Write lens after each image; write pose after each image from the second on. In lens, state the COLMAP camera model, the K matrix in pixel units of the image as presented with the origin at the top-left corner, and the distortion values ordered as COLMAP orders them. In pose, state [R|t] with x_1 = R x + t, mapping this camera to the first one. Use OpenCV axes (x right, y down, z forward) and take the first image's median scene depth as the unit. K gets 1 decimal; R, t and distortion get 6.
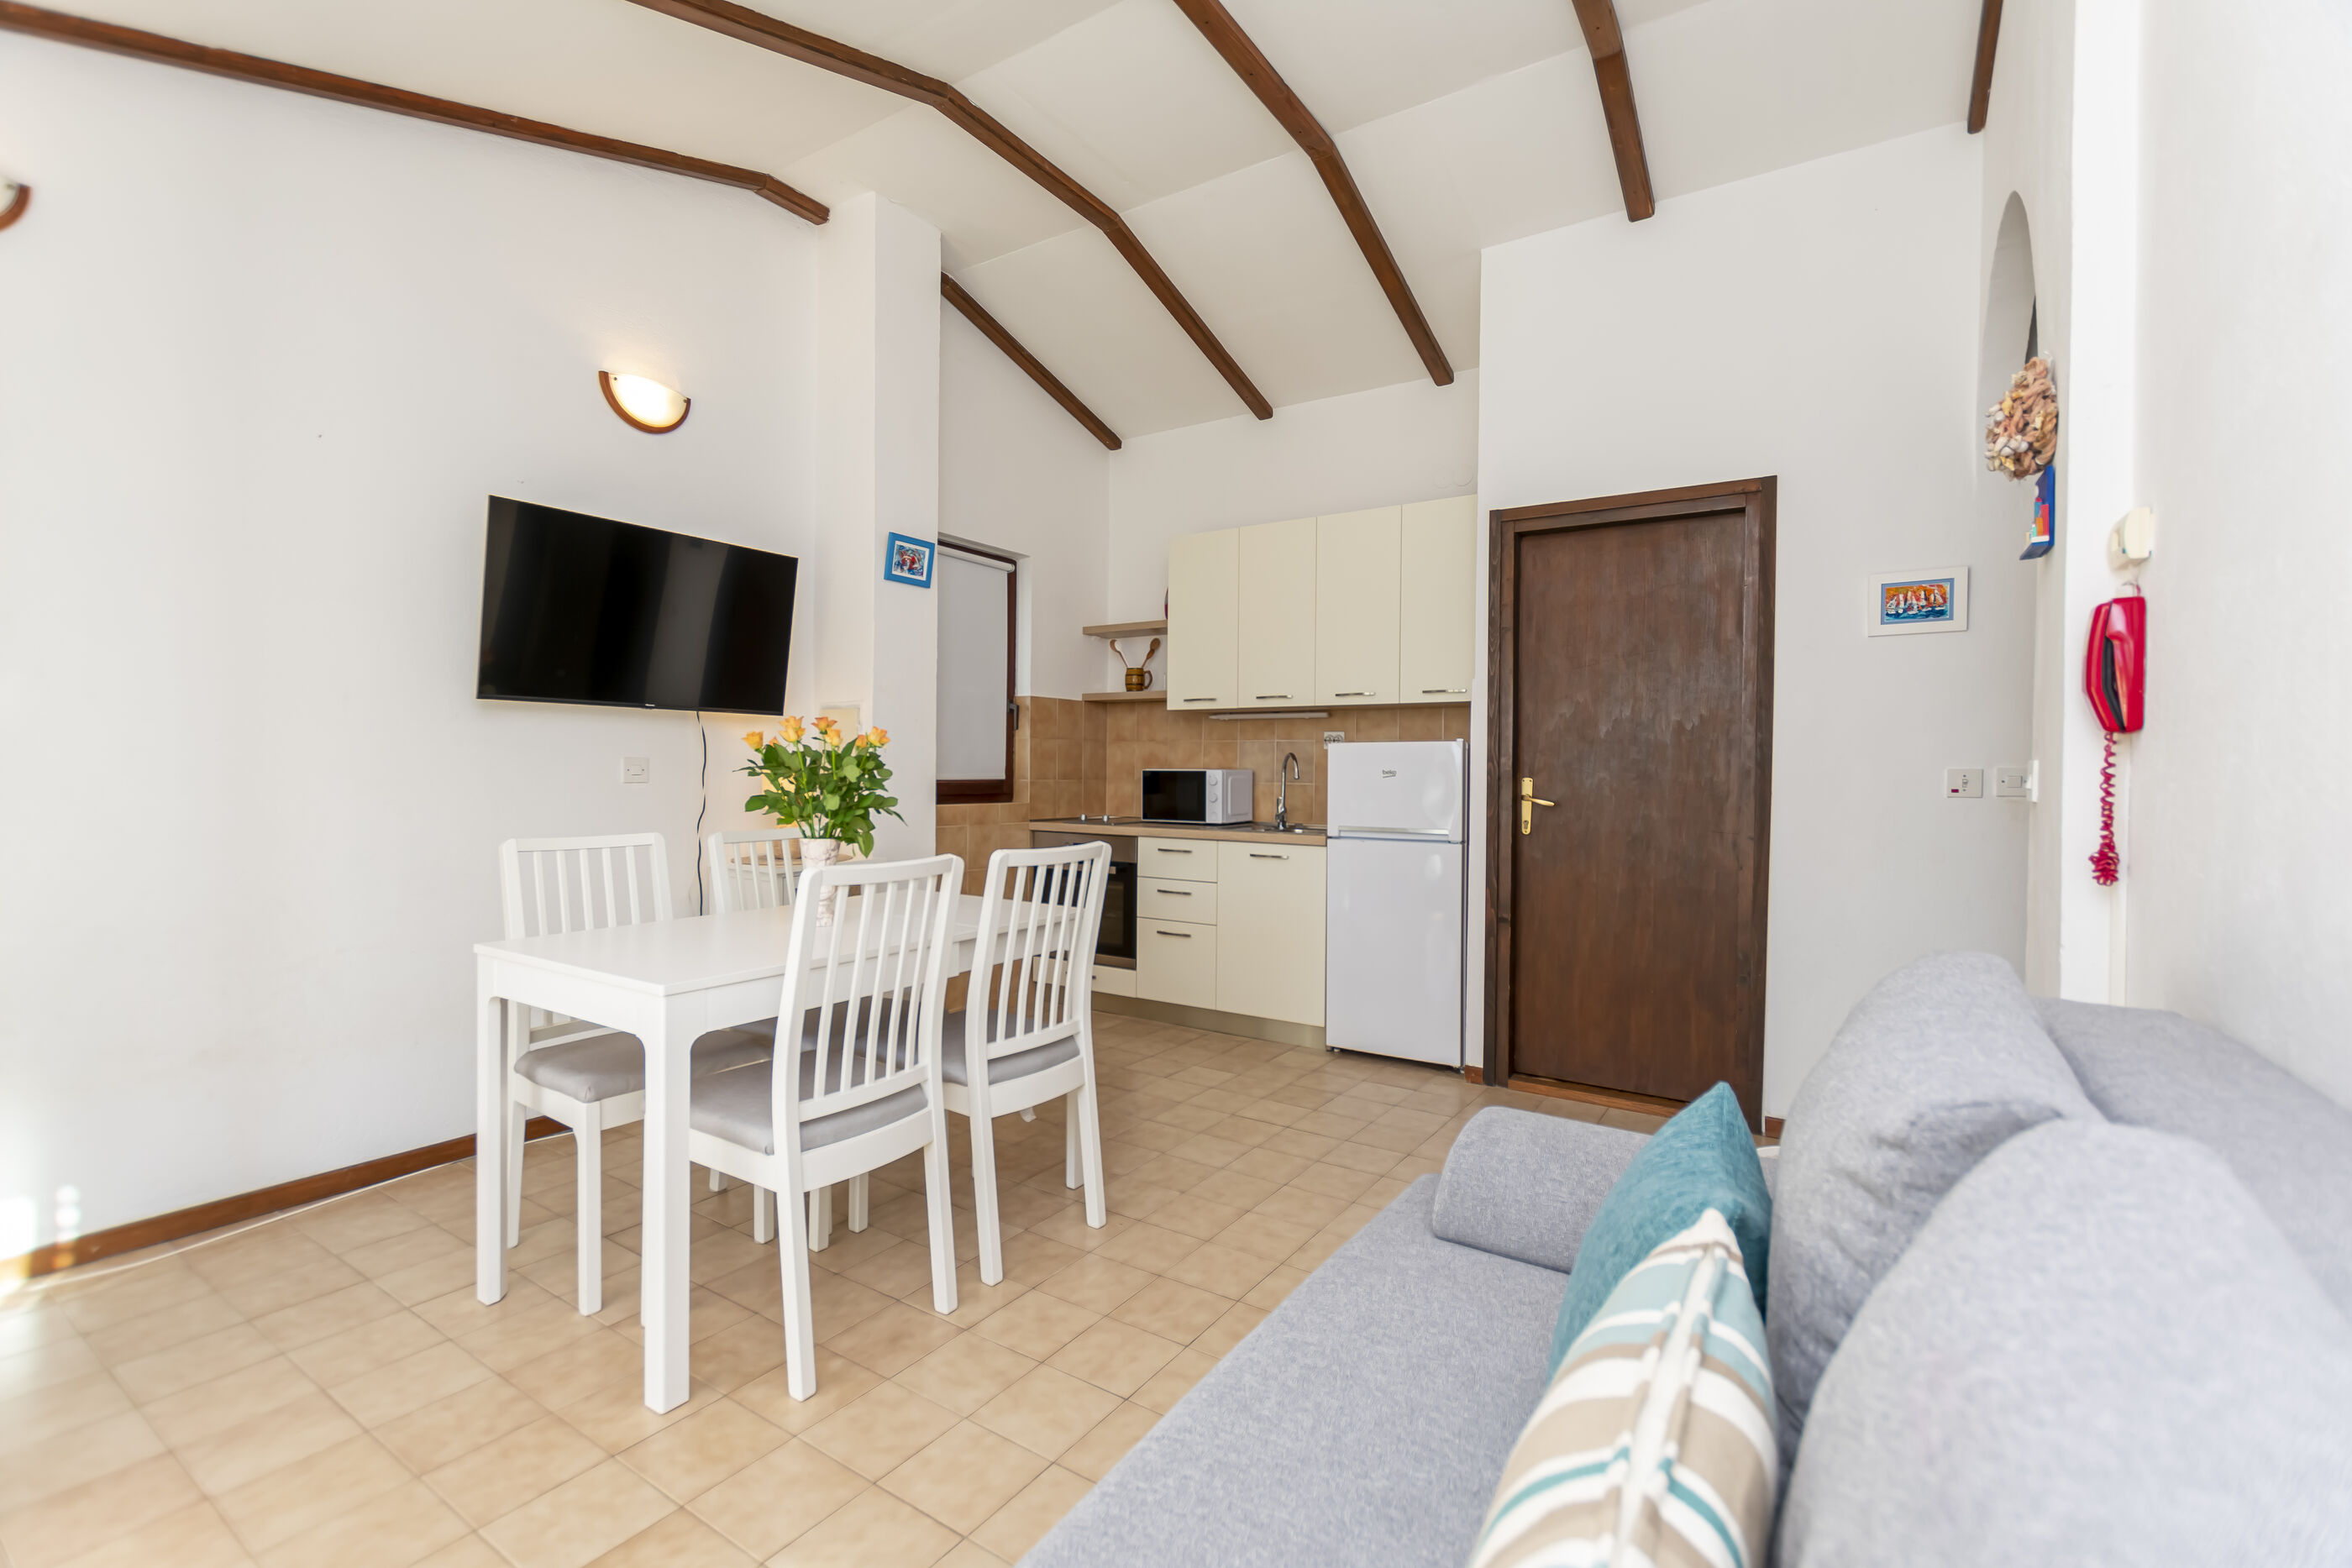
lens RADIAL K [[1016.1, 0, 1164.8], [0, 1016.1, 785.3], [0, 0, 1]] dist [0.000433, -0.000839]
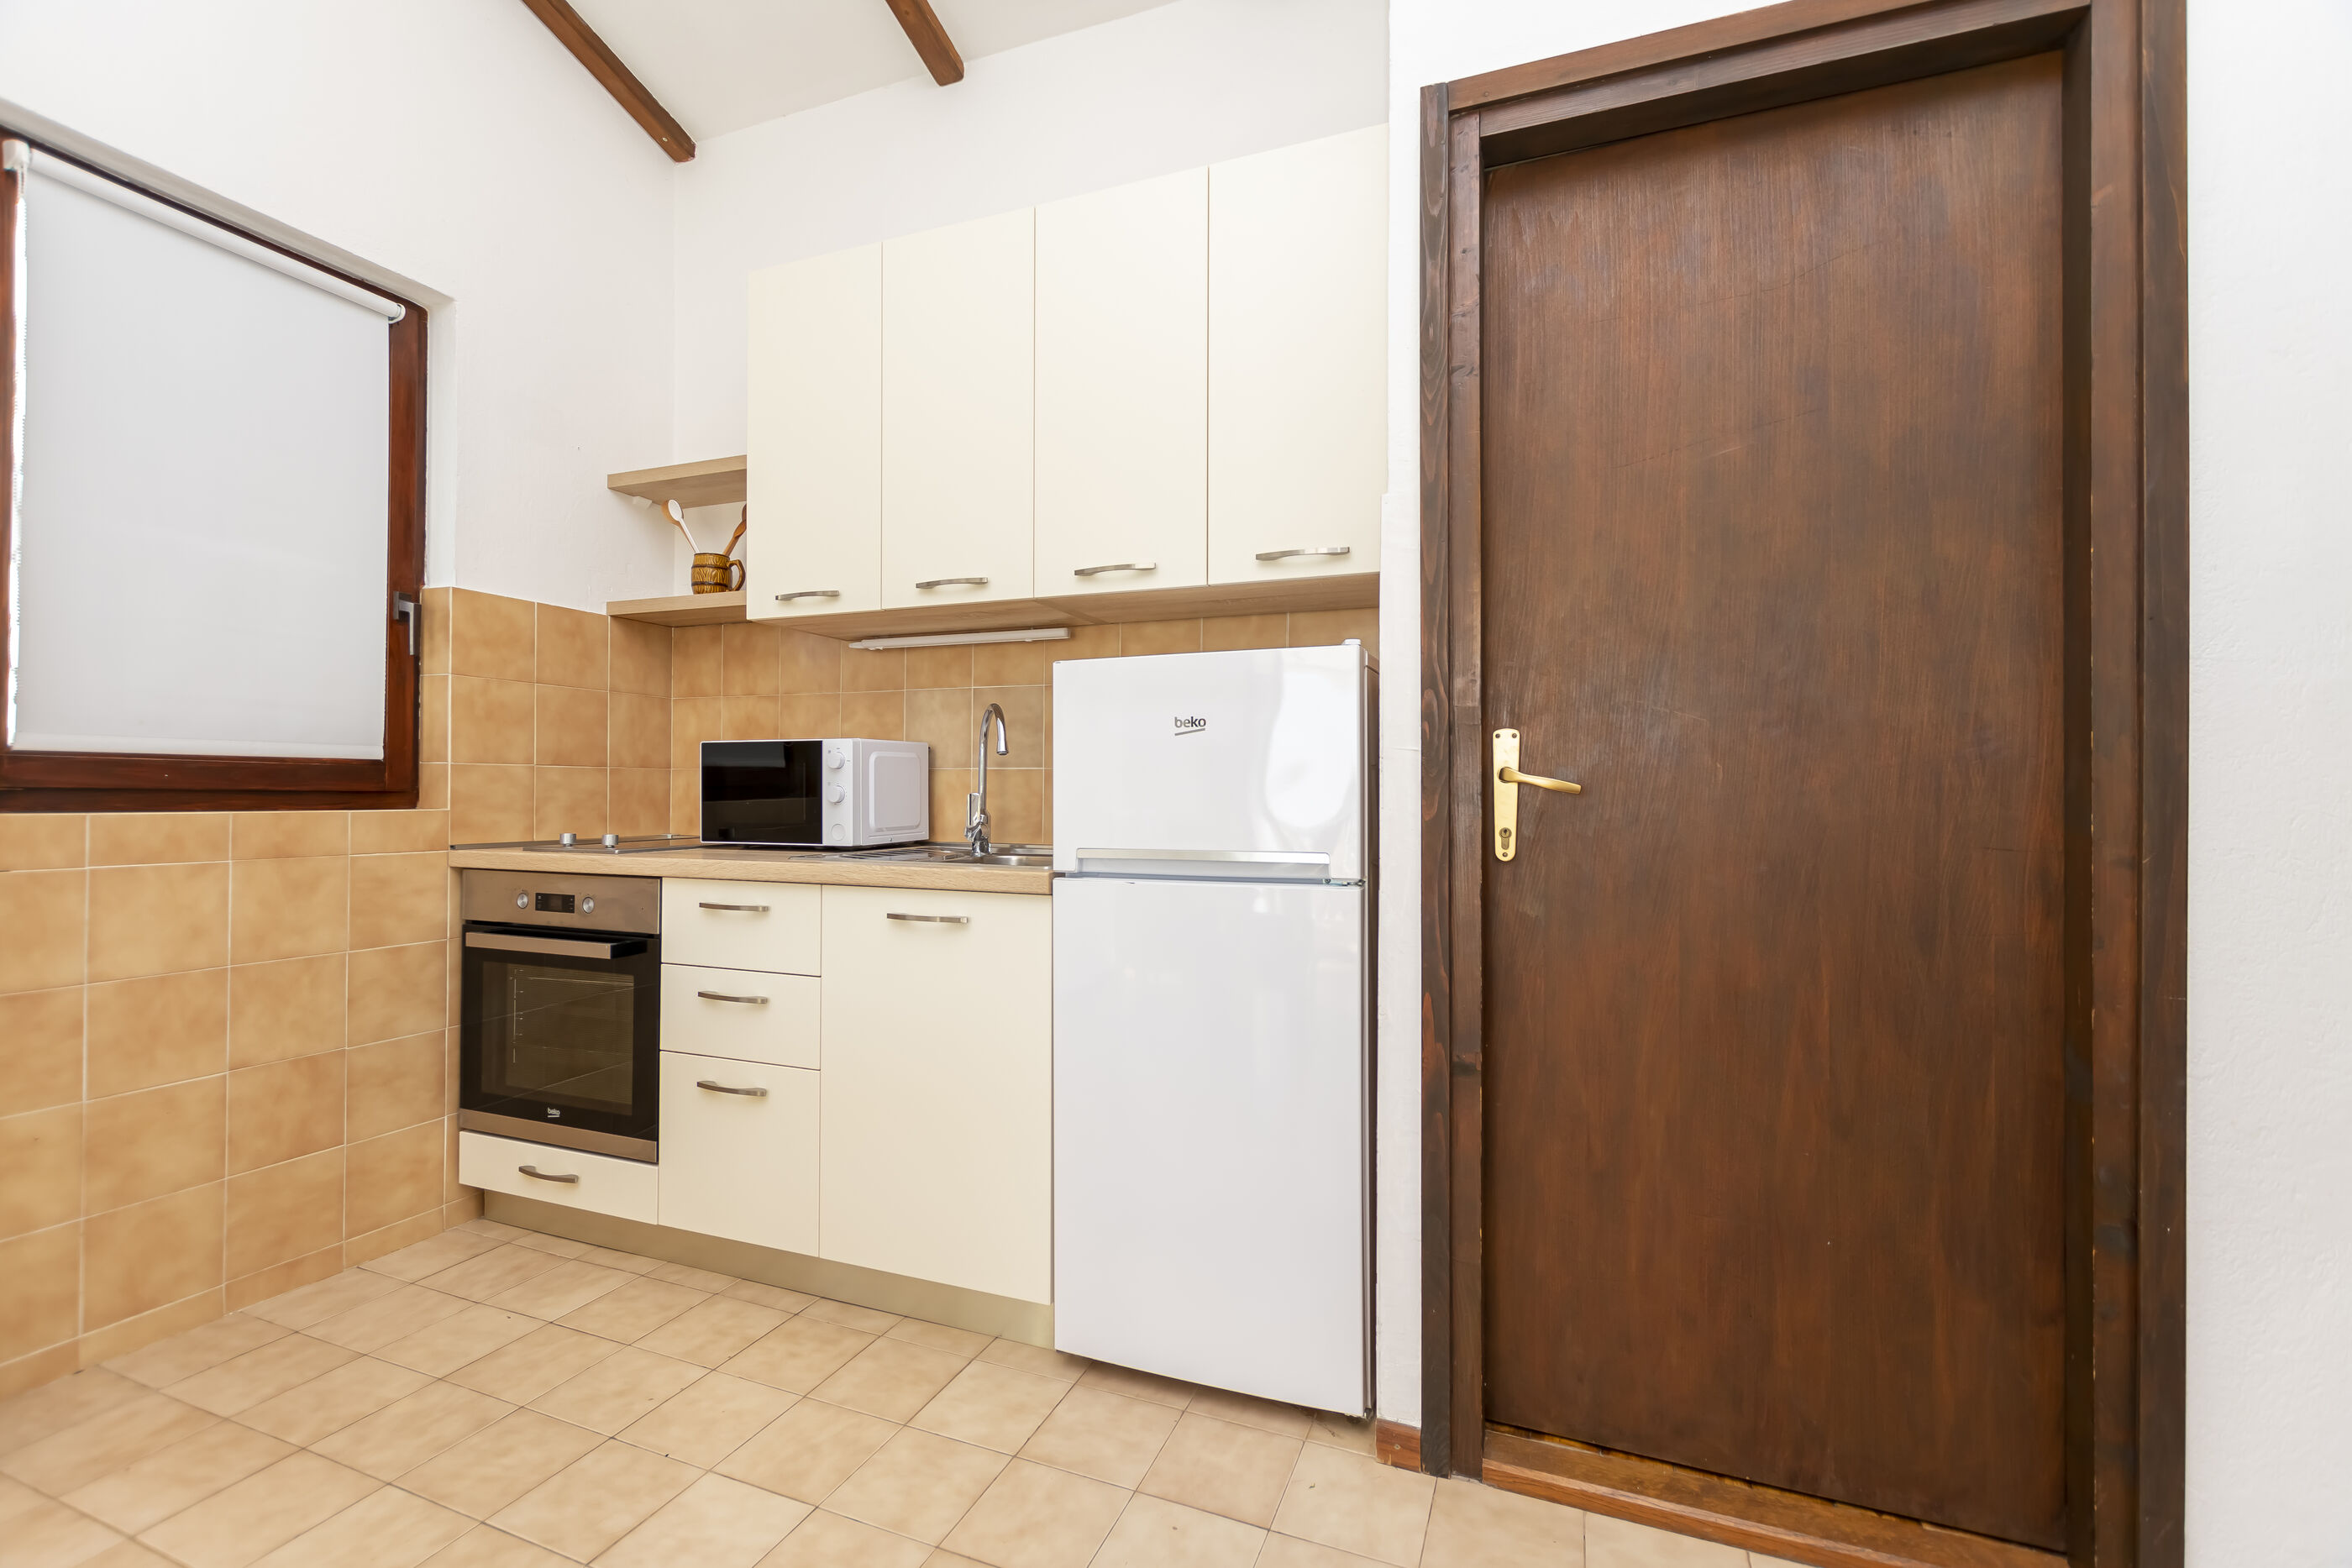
lens RADIAL K [[1016.1, 0, 1164.8], [0, 1016.1, 785.3], [0, 0, 1]] dist [0.000433, -0.000839]
pose [[0.977897, -0.003396, 0.209058, 0.115871], [0.008147, 0.999728, -0.021868, 0.022776], [-0.208926, 0.023088, 0.977659, 0.562013]]
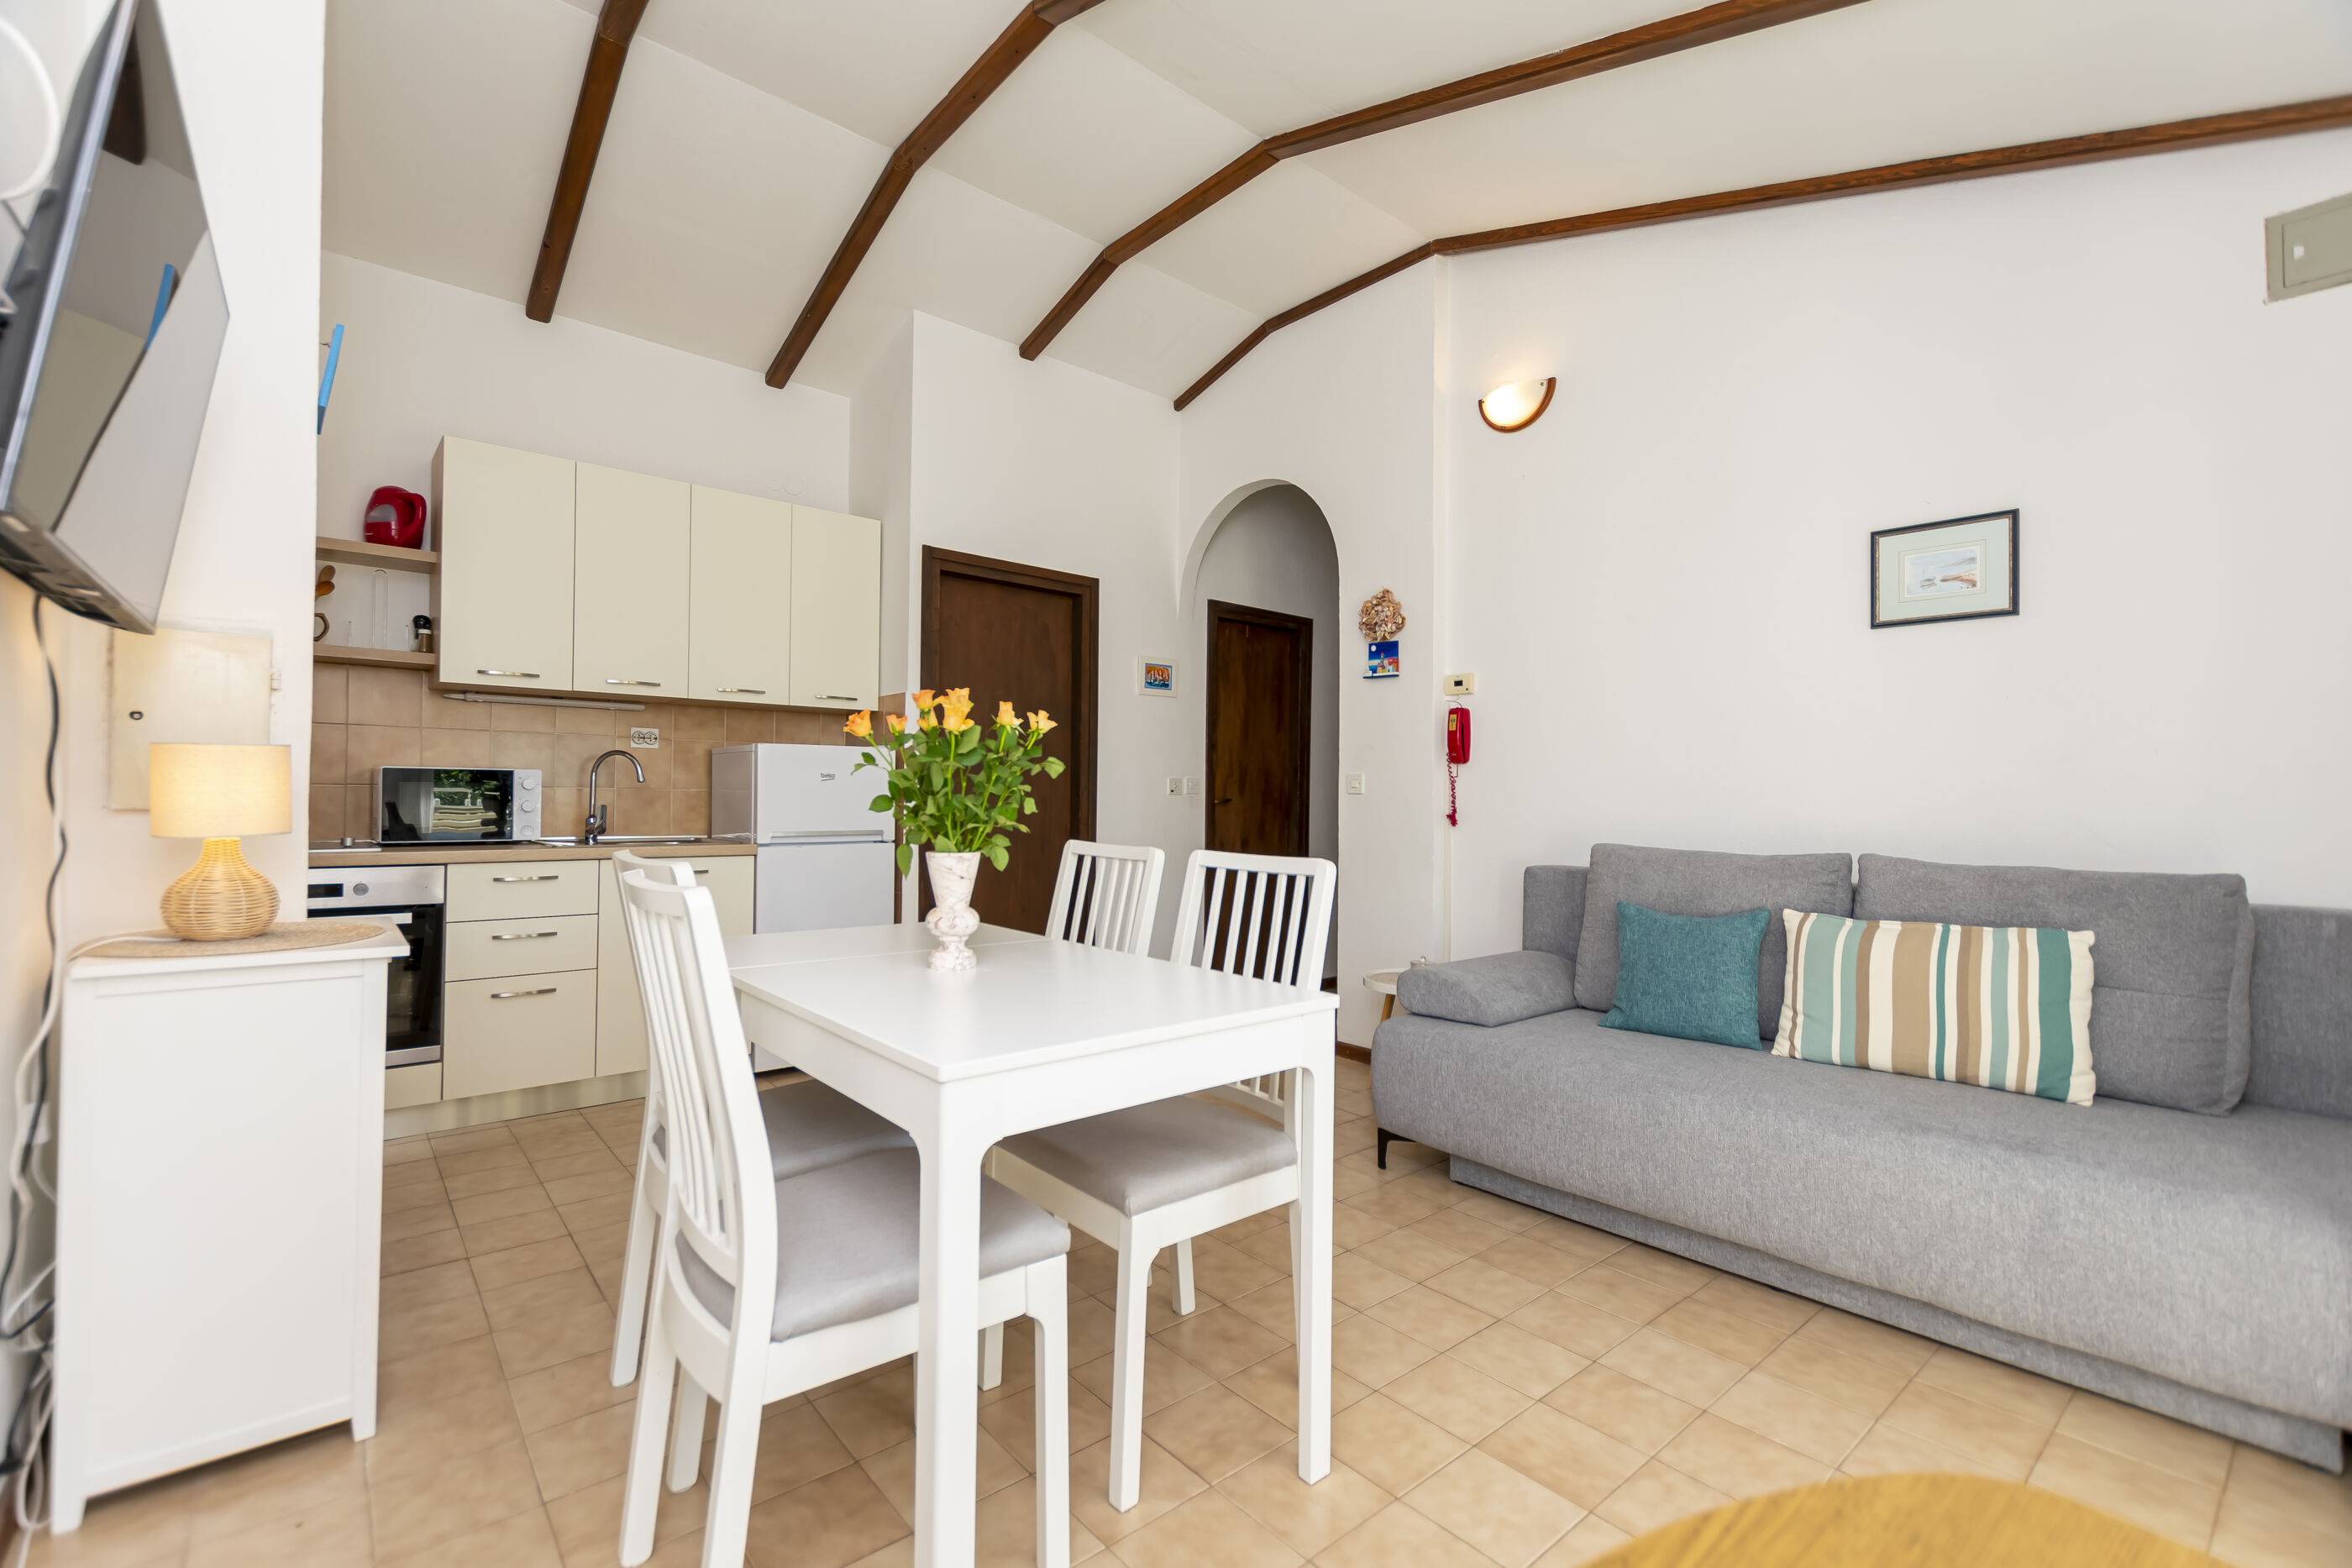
lens RADIAL K [[1016.1, 0, 1164.8], [0, 1016.1, 785.3], [0, 0, 1]] dist [0.000433, -0.000839]
pose [[0.279923, 0.004844, 0.960010, -0.623280], [0.005617, 0.999962, -0.006683, 0.005006], [-0.960006, 0.007263, 0.279885, 0.390617]]
